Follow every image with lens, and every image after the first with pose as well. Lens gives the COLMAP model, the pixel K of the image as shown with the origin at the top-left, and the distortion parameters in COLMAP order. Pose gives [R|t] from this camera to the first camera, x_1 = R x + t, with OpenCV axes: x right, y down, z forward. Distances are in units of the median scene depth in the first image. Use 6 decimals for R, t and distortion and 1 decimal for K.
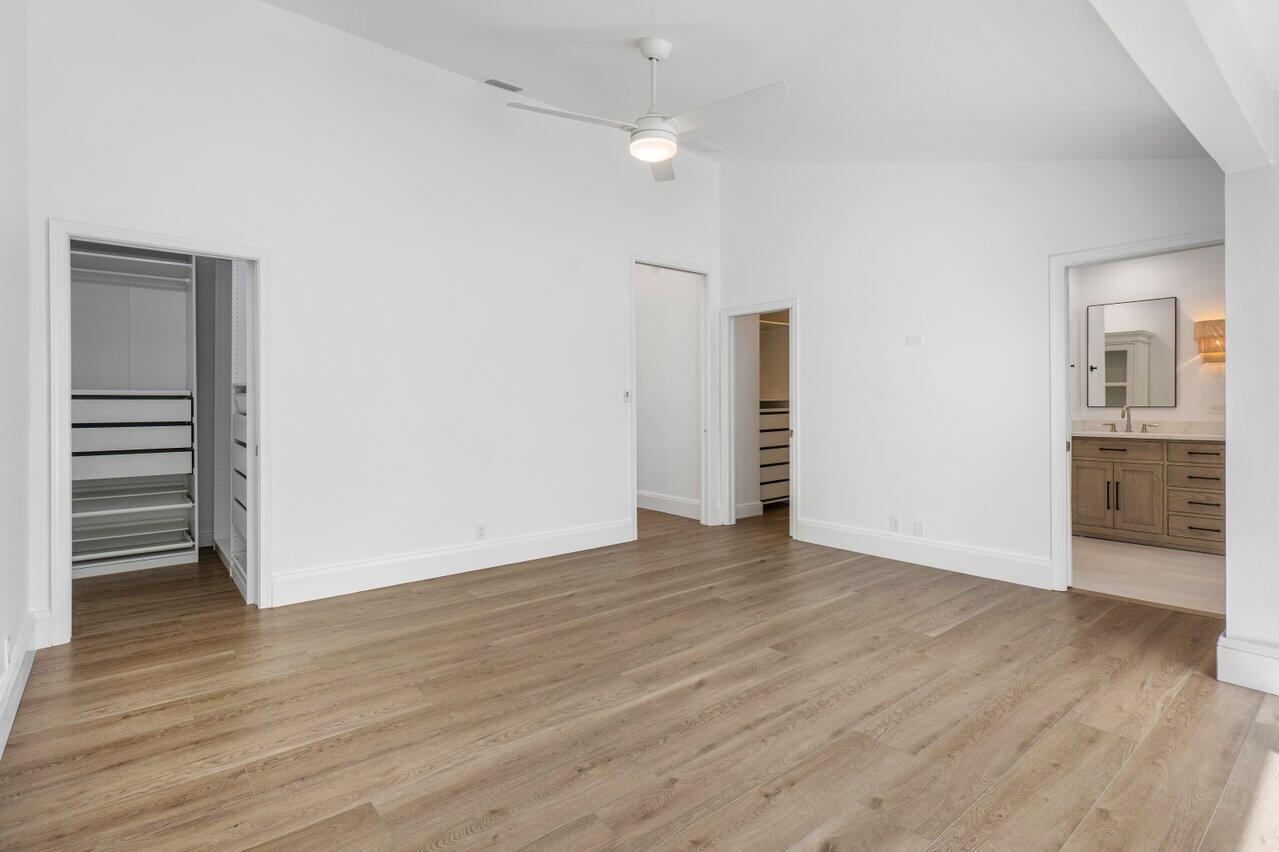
lens RADIAL K [[627.8, 0, 638.9], [0, 627.8, 404.6], [0, 0, 1]] dist [-0.000262, 0.000094]
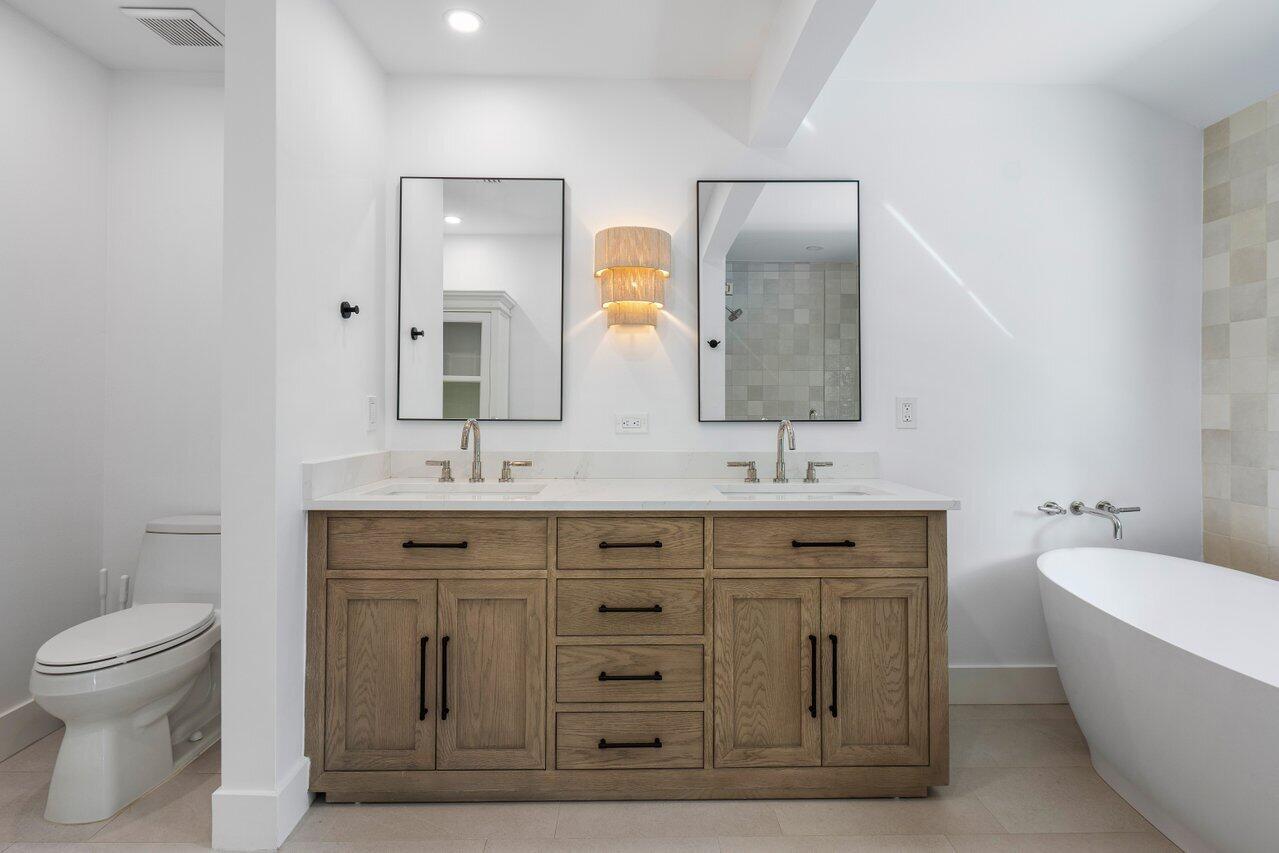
lens RADIAL K [[627.8, 0, 638.9], [0, 627.8, 405.1], [0, 0, 1]] dist [-0.000262, 0.000094]
pose [[0.624567, 0.015002, 0.780827, 0.579273], [-0.005920, 0.999878, -0.014475, -0.001867], [-0.780949, 0.004418, 0.624579, 0.727616]]
